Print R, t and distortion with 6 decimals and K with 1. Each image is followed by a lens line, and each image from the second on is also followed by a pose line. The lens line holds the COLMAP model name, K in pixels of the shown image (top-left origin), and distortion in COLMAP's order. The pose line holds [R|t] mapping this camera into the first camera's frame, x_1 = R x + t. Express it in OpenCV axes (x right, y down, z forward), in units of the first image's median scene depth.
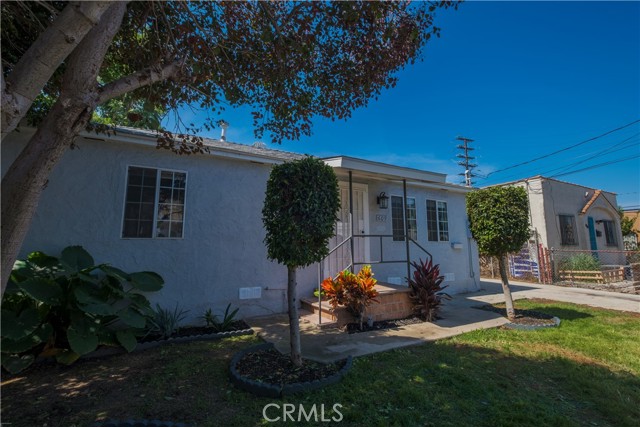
lens RADIAL K [[283.8, 0, 318.1], [0, 283.8, 209.7], [0, 0, 1]] dist [-0.001625, 0.001207]
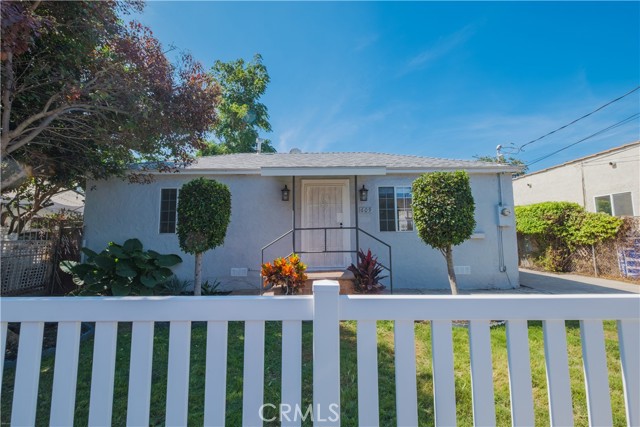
lens RADIAL K [[283.8, 0, 317.5], [0, 283.8, 208.2], [0, 0, 1]] dist [-0.001625, 0.001207]
pose [[0.879362, -0.052644, -0.473235, 0.568941], [0.069493, 0.997417, 0.018176, -0.007475], [0.471056, -0.048869, 0.880749, 0.001106]]
